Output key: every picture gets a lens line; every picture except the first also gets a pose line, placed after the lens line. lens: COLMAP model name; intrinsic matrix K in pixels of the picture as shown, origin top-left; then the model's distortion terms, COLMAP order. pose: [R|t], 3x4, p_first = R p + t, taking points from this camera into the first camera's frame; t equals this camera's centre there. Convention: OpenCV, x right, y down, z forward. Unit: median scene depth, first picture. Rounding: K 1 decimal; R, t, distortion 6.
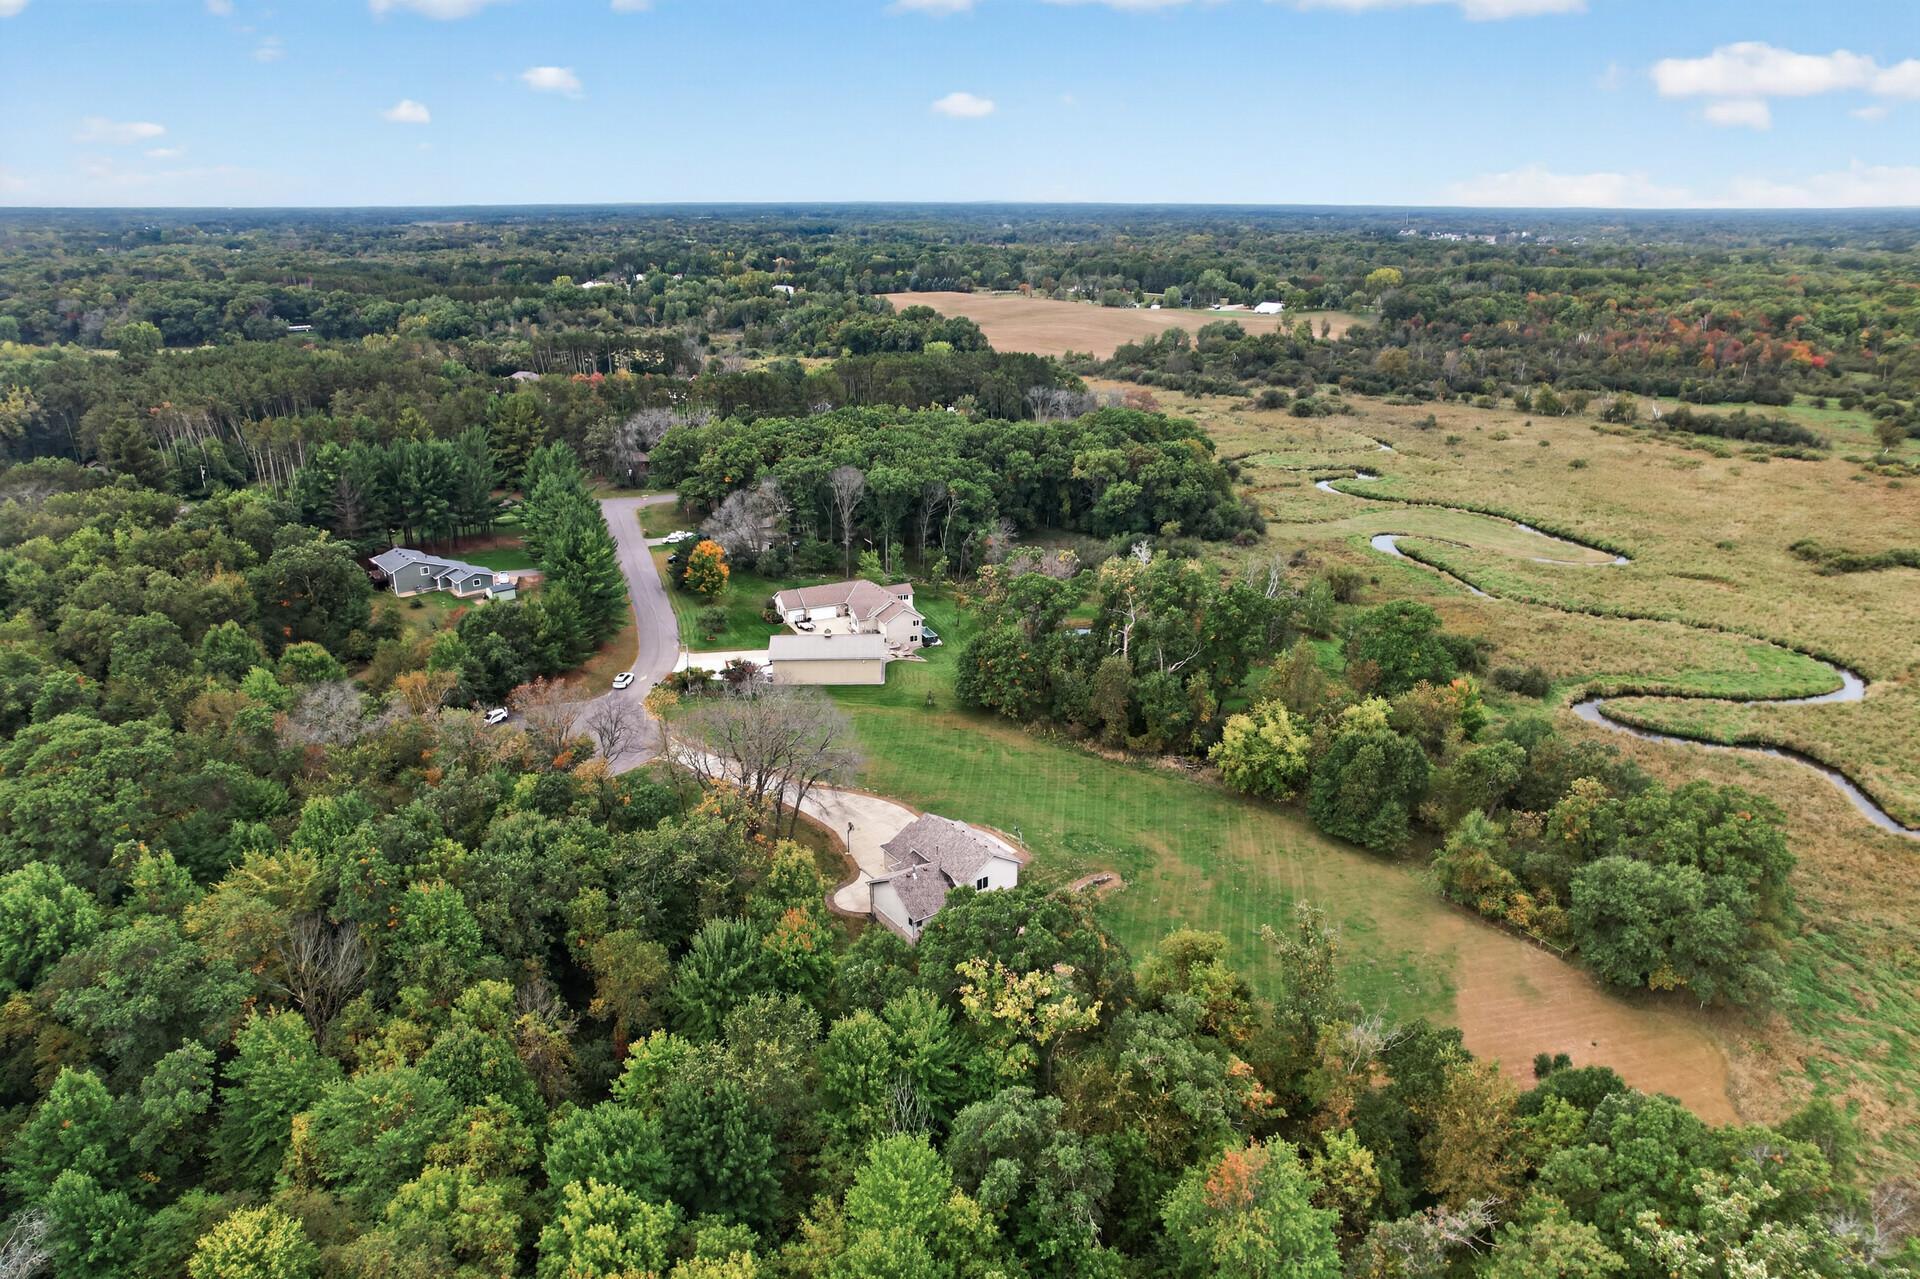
lens RADIAL K [[1215.3, 0, 956.2], [0, 1215.3, 668.8], [0, 0, 1]] dist [-0.059217, 0.040065]
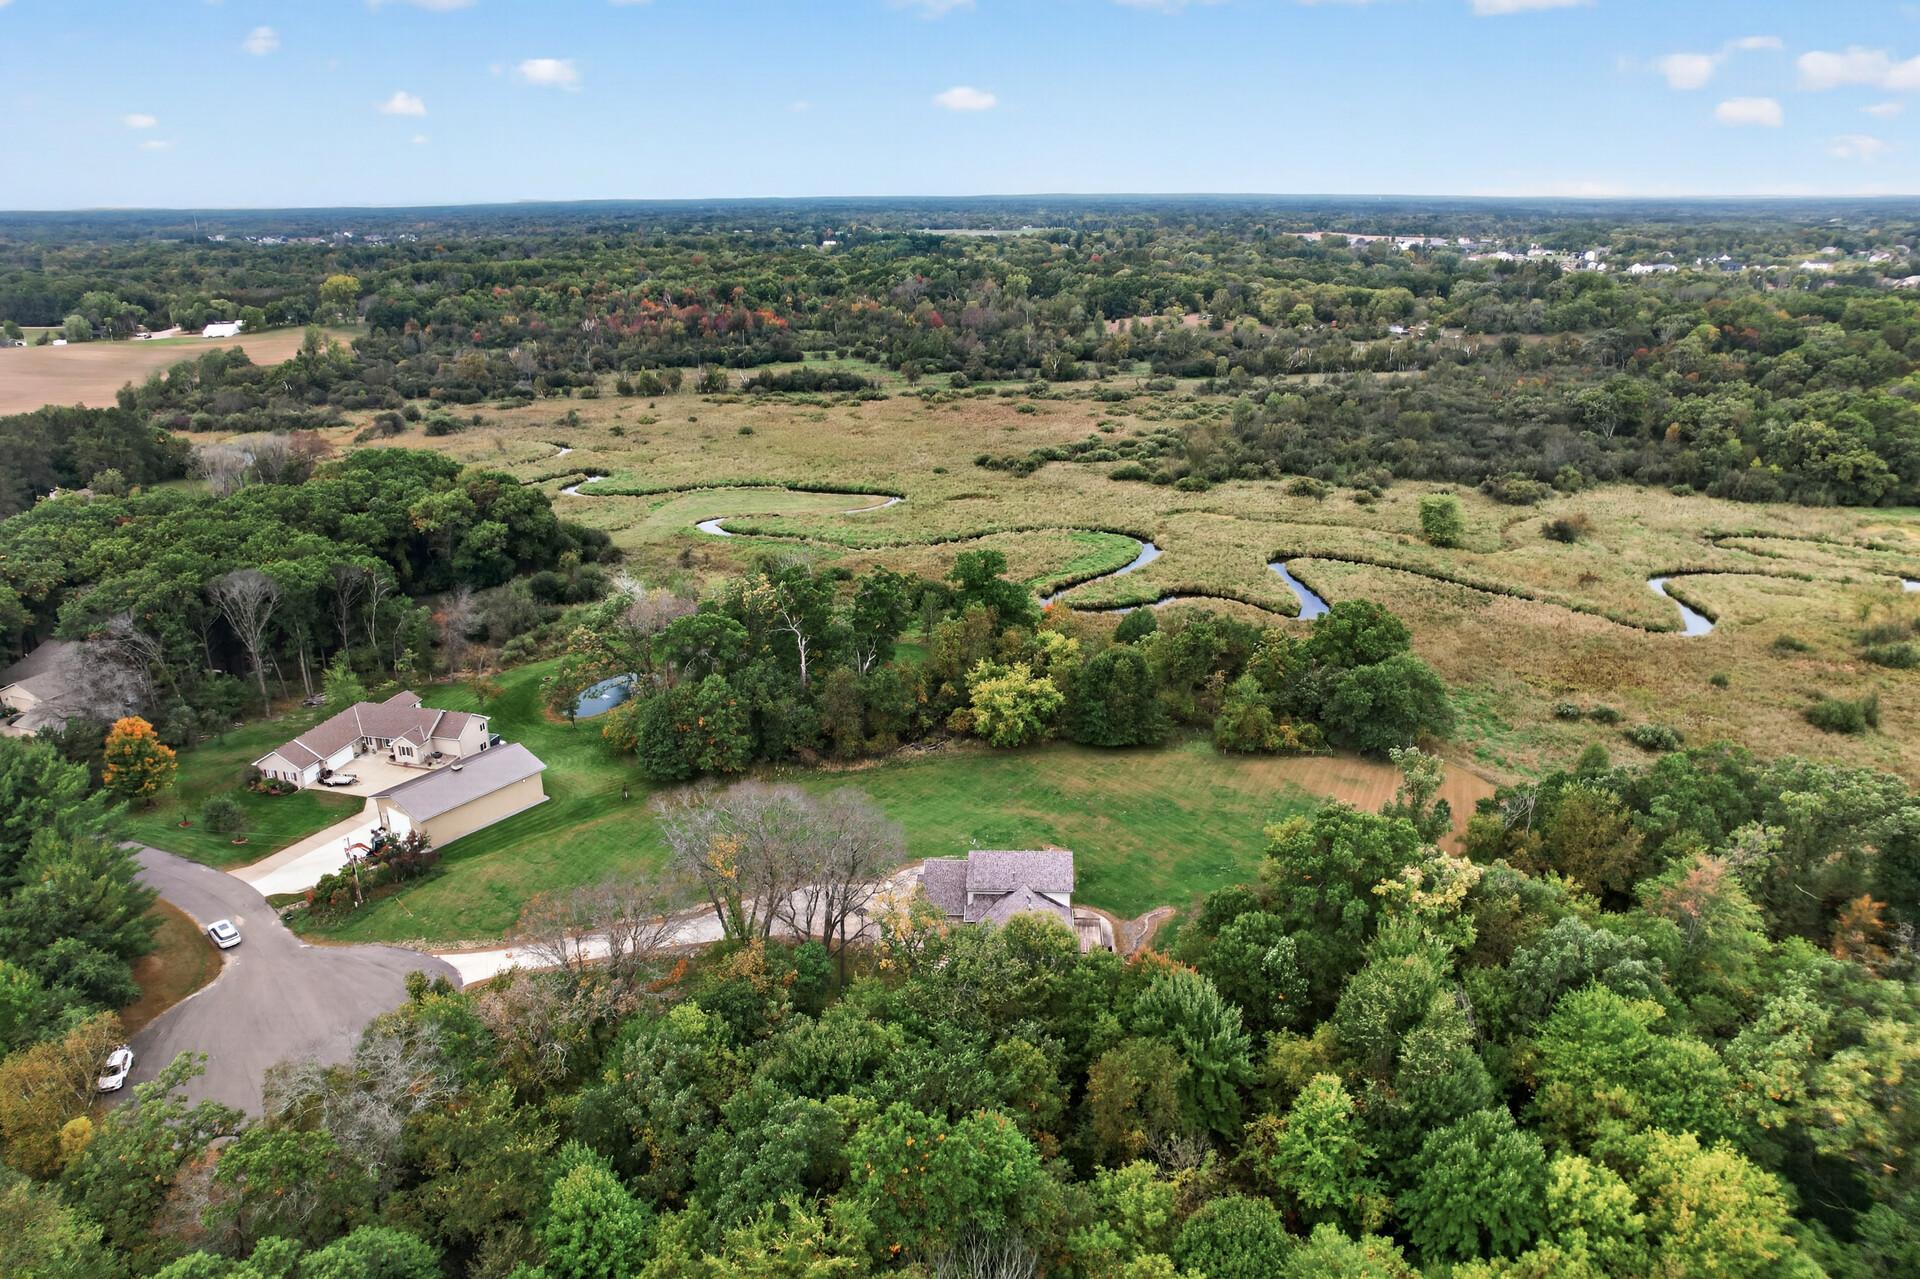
lens RADIAL K [[1212.1, 0, 962.1], [0, 1212.1, 652.8], [0, 0, 1]] dist [-0.073335, 0.052843]
pose [[0.626423, -0.283679, 0.726030, -0.192806], [0.288898, 0.949585, 0.121766, -0.042926], [-0.723970, 0.133471, 0.676796, 0.091524]]
